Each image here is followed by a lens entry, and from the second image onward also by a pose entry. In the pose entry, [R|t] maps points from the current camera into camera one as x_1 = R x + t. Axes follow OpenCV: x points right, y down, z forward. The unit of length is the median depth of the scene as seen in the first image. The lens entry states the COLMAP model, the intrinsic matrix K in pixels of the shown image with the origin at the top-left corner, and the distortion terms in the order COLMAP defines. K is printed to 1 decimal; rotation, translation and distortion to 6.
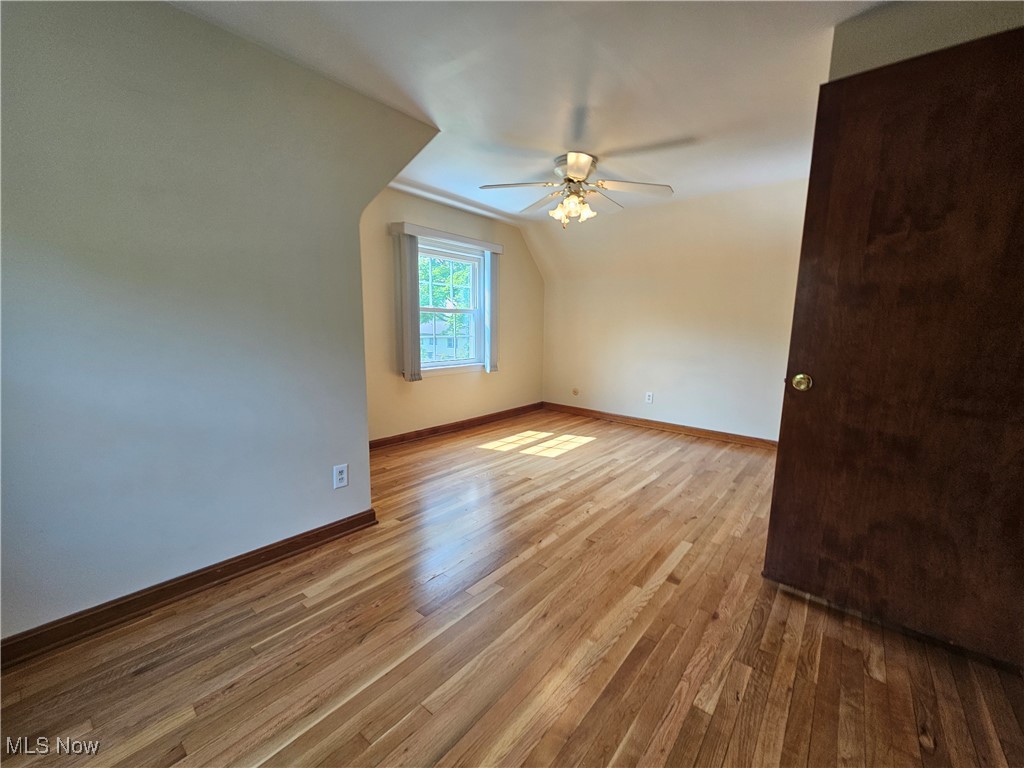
lens RADIAL K [[421.7, 0, 509.0], [0, 421.7, 391.2], [0, 0, 1]] dist [0.001081, 0.000011]
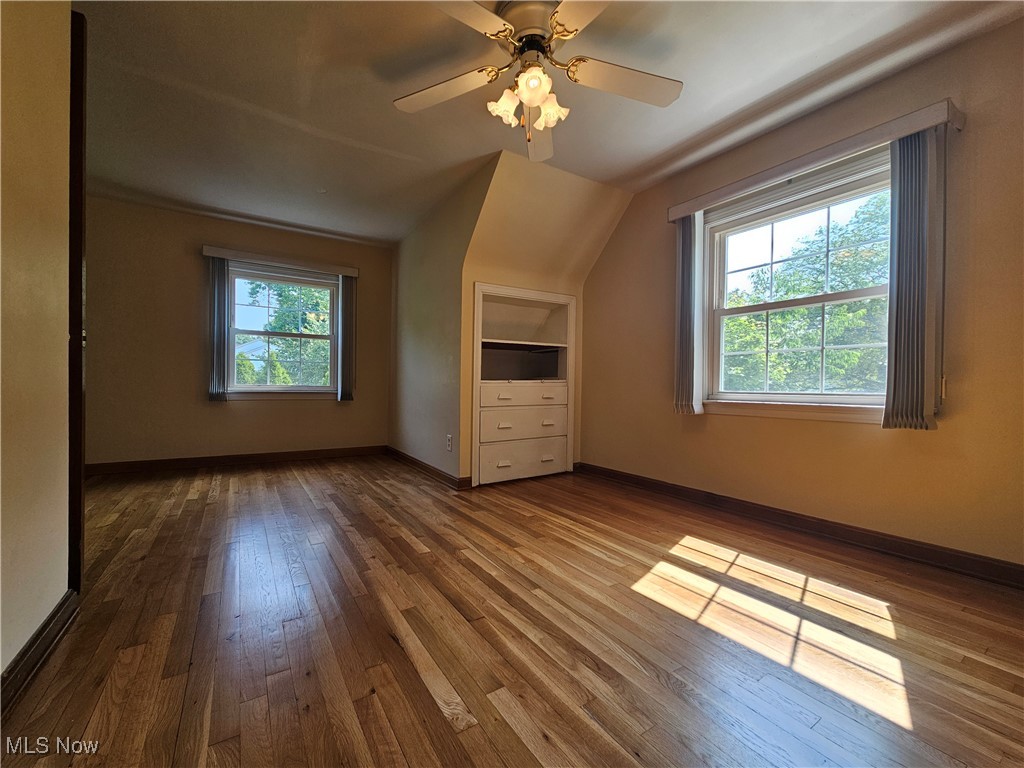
lens RADIAL K [[417.4, 0, 513.3], [0, 417.4, 388.3], [0, 0, 1]] dist [0.001675, 0.000052]
pose [[-0.292090, -0.010832, -0.956329, 0.628582], [-0.164366, 0.985627, 0.039039, -0.053864], [0.942161, 0.168591, -0.289672, 1.079384]]
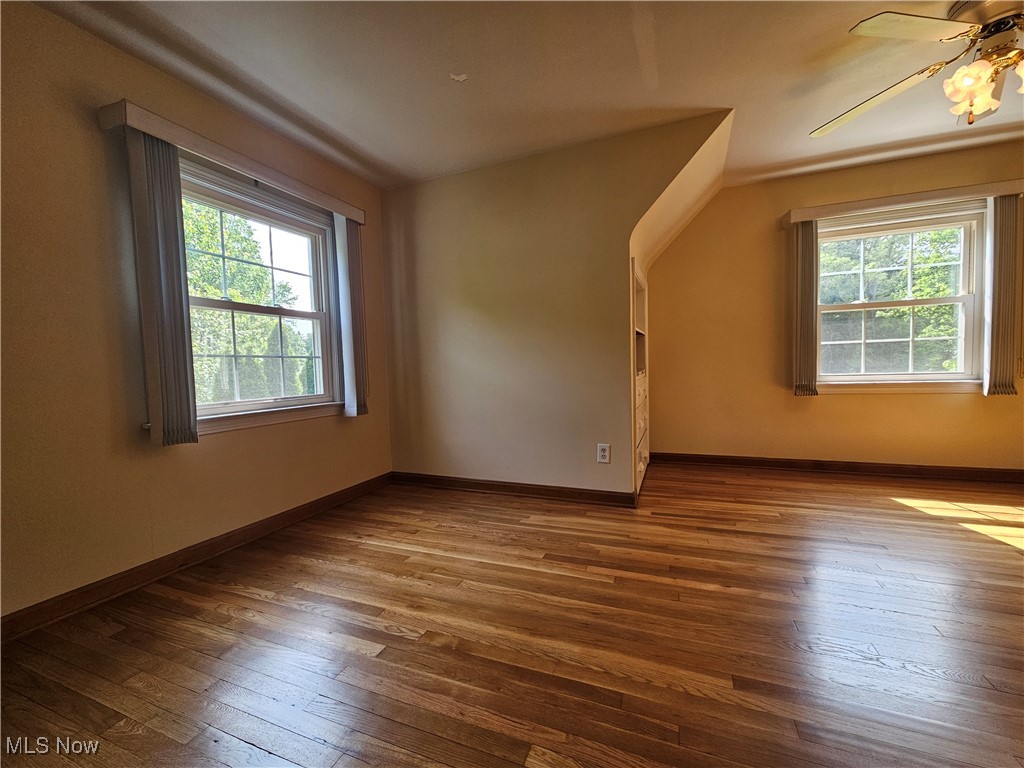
lens RADIAL K [[417.4, 0, 513.3], [0, 417.4, 388.3], [0, 0, 1]] dist [0.001675, 0.000052]
pose [[0.306166, 0.027799, -0.951572, 0.436824], [-0.112882, 0.993582, -0.007293, 0.037032], [0.945262, 0.109648, 0.307339, 0.250920]]
